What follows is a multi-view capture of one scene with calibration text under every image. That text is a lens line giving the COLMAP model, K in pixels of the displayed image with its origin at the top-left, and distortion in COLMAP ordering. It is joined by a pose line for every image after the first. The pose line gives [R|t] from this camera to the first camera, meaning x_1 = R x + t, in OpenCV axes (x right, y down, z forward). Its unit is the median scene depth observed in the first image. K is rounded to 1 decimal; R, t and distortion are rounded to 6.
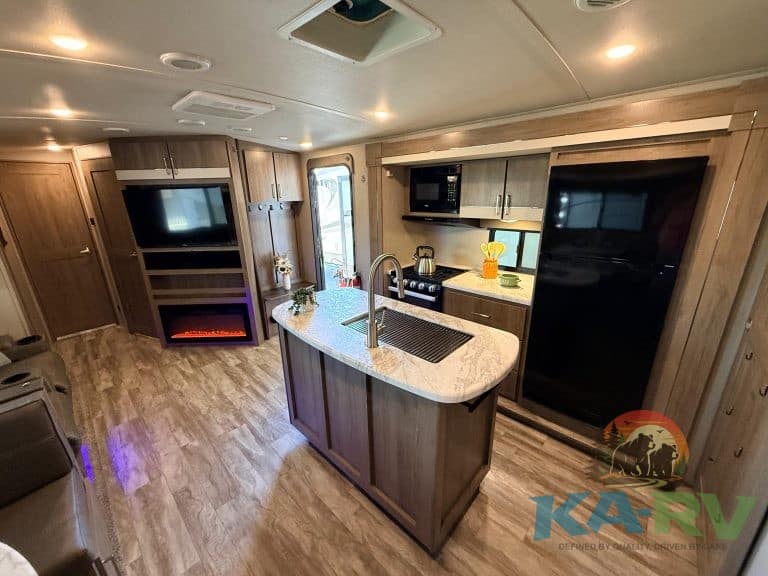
lens RADIAL K [[308.0, 0, 381.7], [0, 308.0, 287.1], [0, 0, 1]] dist [0.001876, 0.000338]
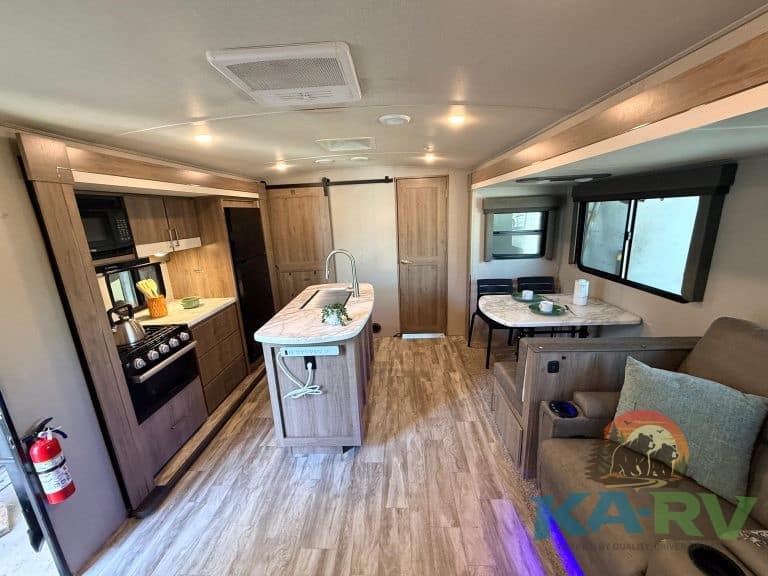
lens RADIAL K [[308.0, 0, 381.7], [0, 308.0, 287.1], [0, 0, 1]] dist [0.001876, 0.000338]
pose [[-0.651534, -0.127559, 0.747818, -1.144074], [0.287129, 0.870962, 0.398725, -0.419310], [-0.702182, 0.474504, -0.530835, 1.407973]]
